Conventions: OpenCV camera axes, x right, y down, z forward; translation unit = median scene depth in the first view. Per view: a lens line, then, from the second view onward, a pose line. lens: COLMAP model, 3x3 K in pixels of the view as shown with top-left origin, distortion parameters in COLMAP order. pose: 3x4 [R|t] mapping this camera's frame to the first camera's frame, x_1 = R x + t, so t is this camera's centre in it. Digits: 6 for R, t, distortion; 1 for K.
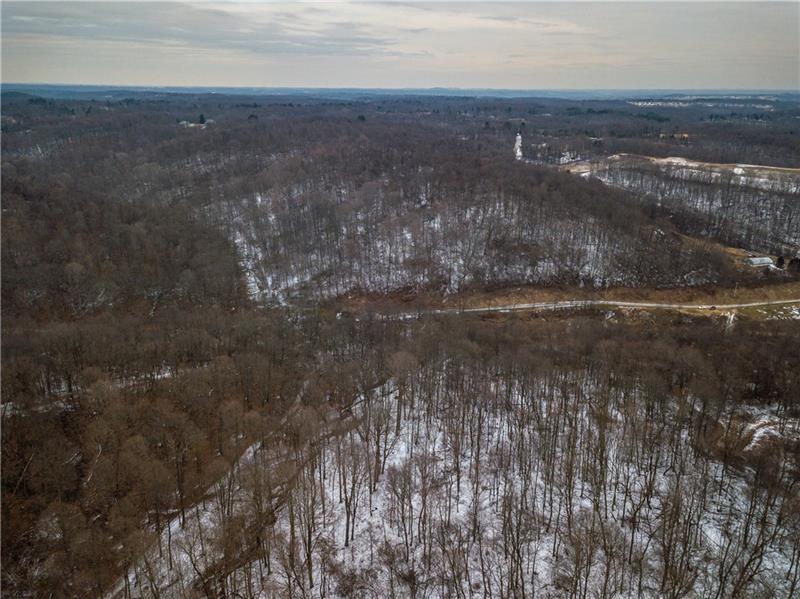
lens RADIAL K [[606.9, 0, 398.7], [0, 606.9, 304.7], [0, 0, 1]] dist [0.034749, -0.013472]
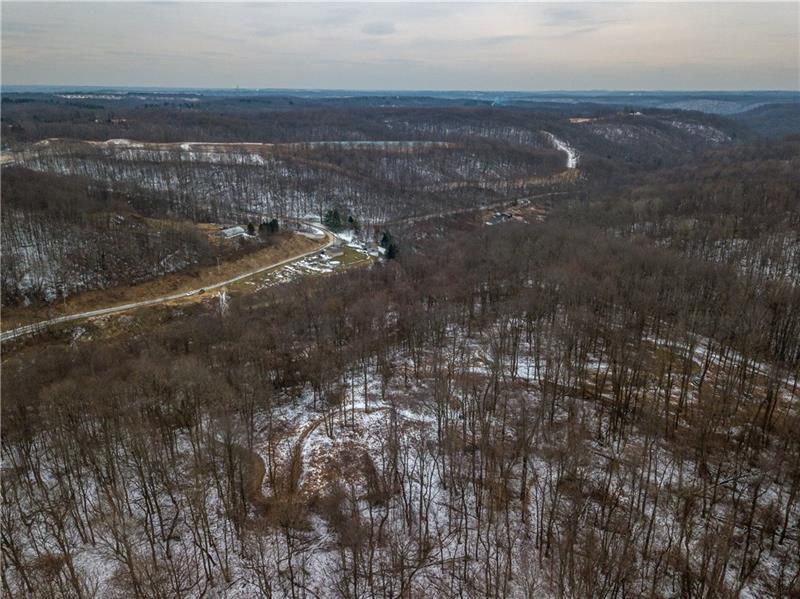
lens RADIAL K [[606.9, 0, 400.0], [0, 606.9, 302.7], [0, 0, 1]] dist [0.034749, -0.013472]
pose [[0.676699, -0.245757, 0.694033, 0.092783], [0.246115, 0.963926, 0.101359, 0.002222], [-0.693906, 0.102222, 0.712773, 0.175899]]
